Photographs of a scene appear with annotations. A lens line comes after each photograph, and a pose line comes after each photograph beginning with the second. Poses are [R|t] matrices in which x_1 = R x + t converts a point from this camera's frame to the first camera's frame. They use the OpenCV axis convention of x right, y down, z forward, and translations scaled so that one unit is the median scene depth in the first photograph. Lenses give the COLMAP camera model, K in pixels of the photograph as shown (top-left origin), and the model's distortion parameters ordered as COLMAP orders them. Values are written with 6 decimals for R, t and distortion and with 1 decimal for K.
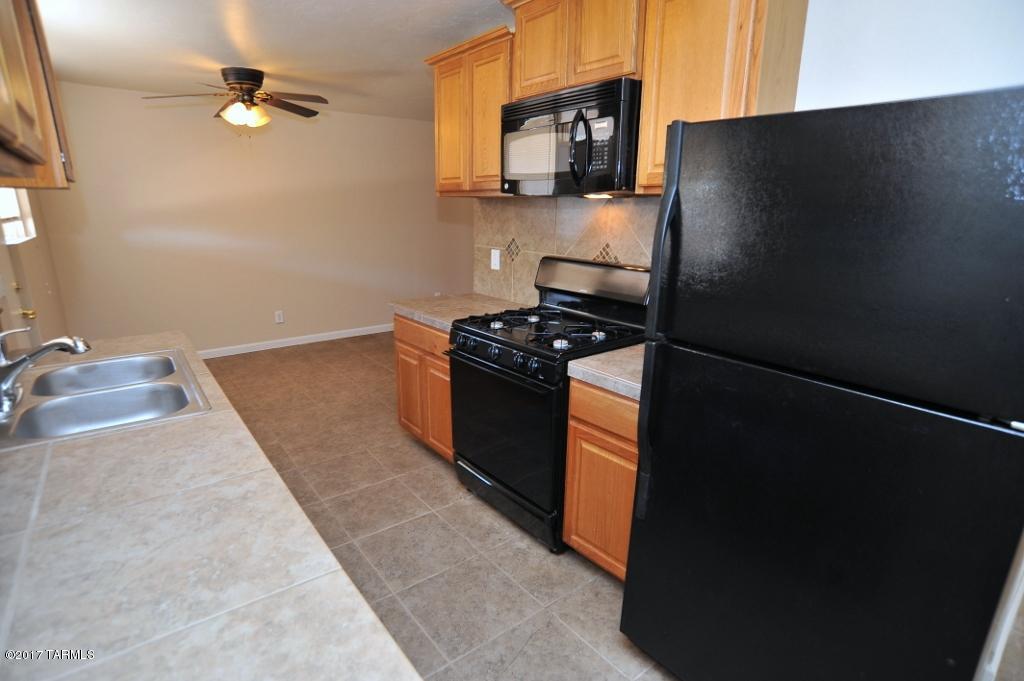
lens RADIAL K [[533.5, 0, 519.8], [0, 533.5, 352.9], [0, 0, 1]] dist [-0.094039, 0.045895]
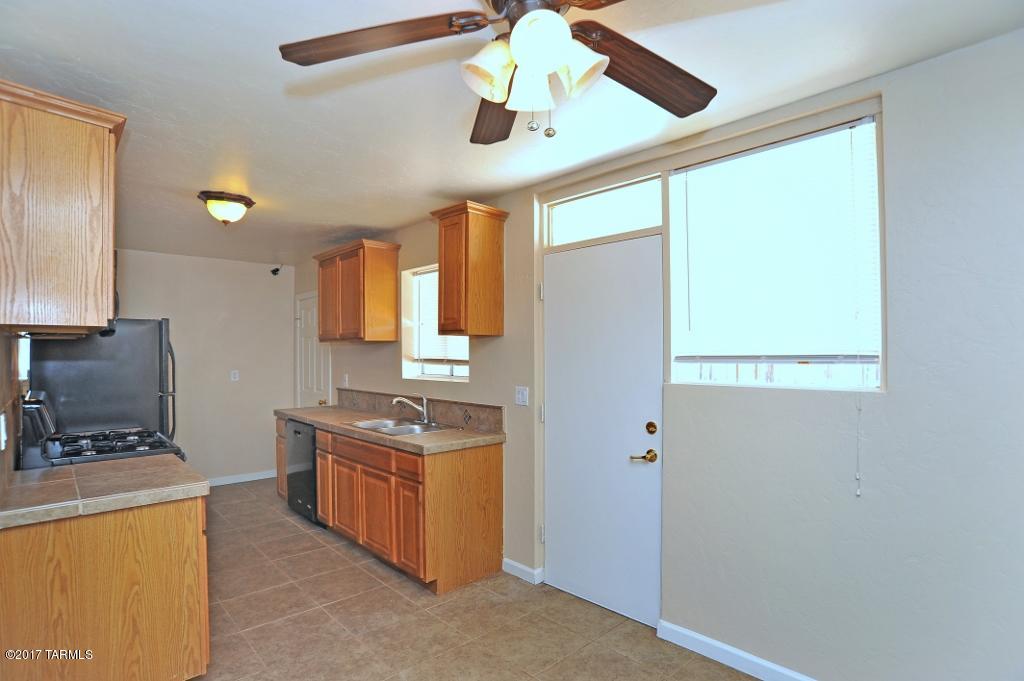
lens RADIAL K [[518.3, 0, 509.1], [0, 518.3, 351.3], [0, 0, 1]] dist [-0.089756, 0.043396]
pose [[-0.996927, -0.011887, -0.077427, -0.584436], [-0.031576, 0.965539, 0.258335, -0.440305], [0.071688, 0.259986, -0.962948, 1.625829]]
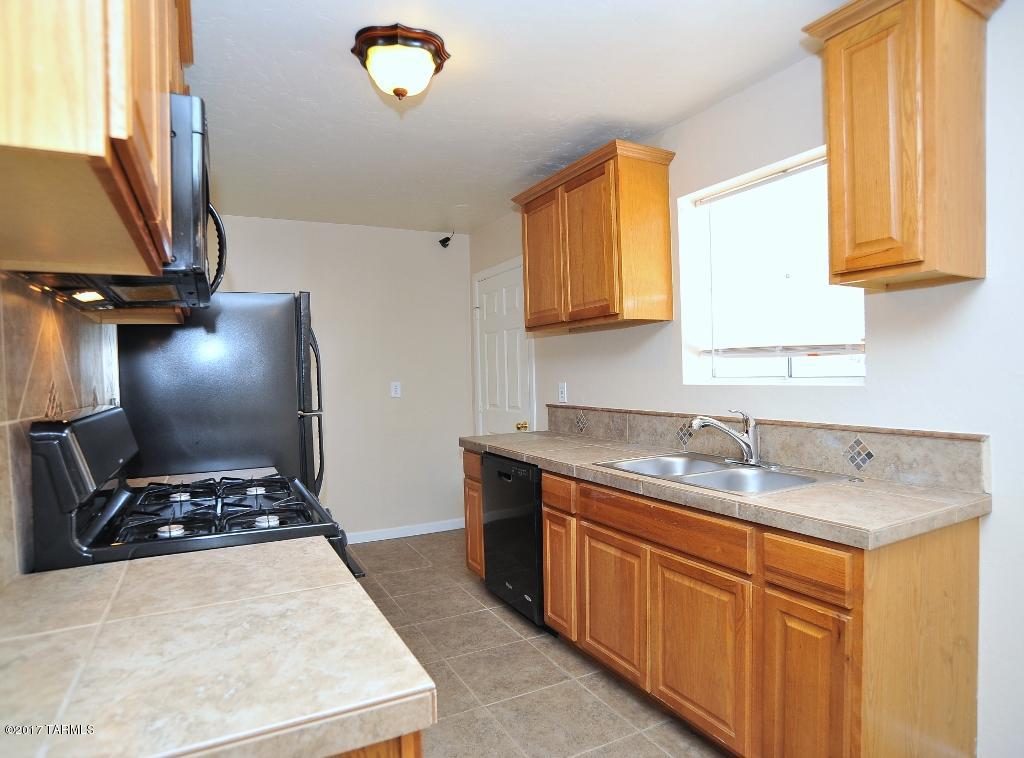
lens RADIAL K [[581.0, 0, 512.7], [0, 581.0, 387.2], [0, 0, 1]] dist [-0.057505, 0.000464]
pose [[-0.983204, 0.002830, 0.182490, -0.322775], [0.055722, 0.956795, 0.285374, -0.275317], [-0.173798, 0.290749, -0.940882, 1.193753]]
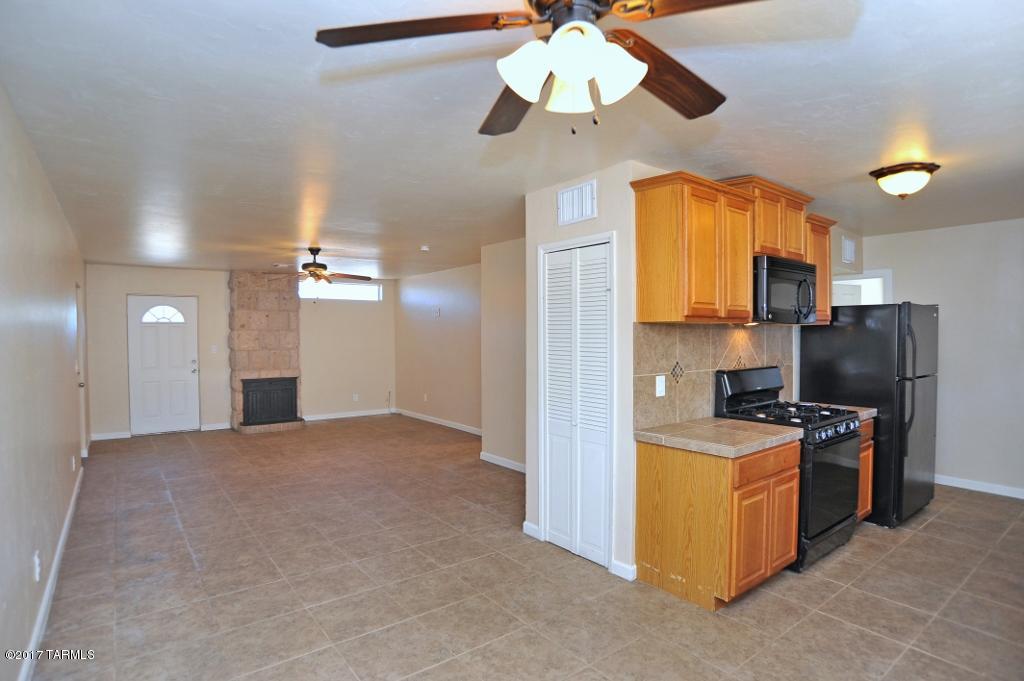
lens RADIAL K [[533.5, 0, 519.8], [0, 533.5, 352.9], [0, 0, 1]] dist [-0.094039, 0.045895]
pose [[0.006774, -0.048512, 0.998800, -1.055859], [0.268058, 0.962355, 0.044924, -0.363419], [-0.963379, 0.267432, 0.019523, 1.279285]]
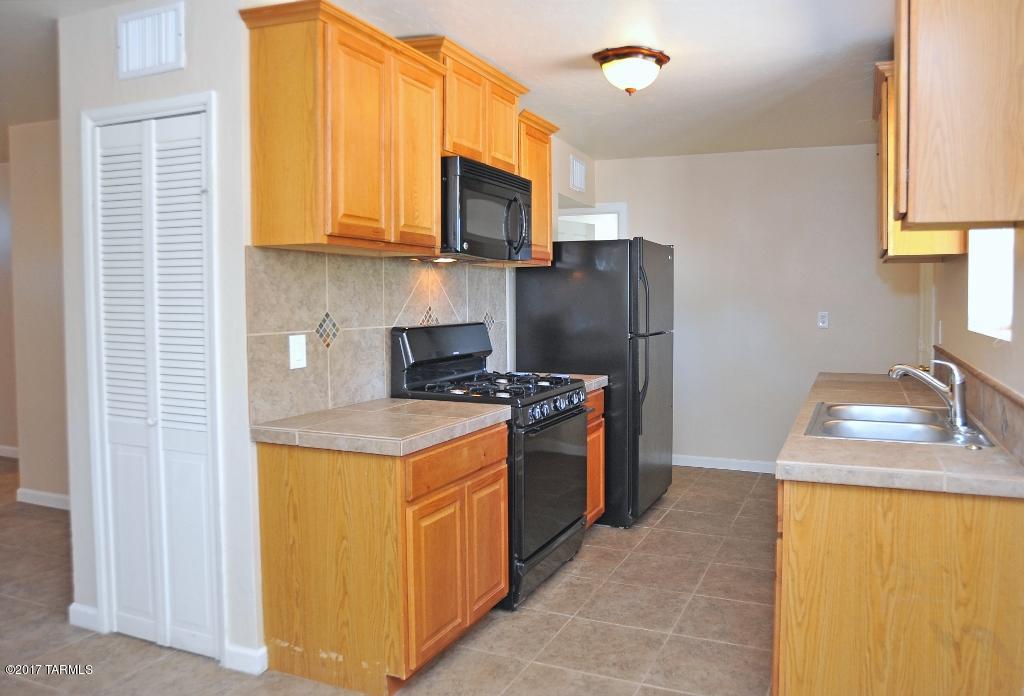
lens RADIAL K [[738.7, 0, 563.1], [0, 738.7, 332.7], [0, 0, 1]] dist [-0.075869, 0.042371]
pose [[-0.497648, -0.057128, 0.865496, -0.954280], [0.221151, 0.956494, 0.190293, -0.302232], [-0.838713, 0.286104, -0.463363, 1.189498]]
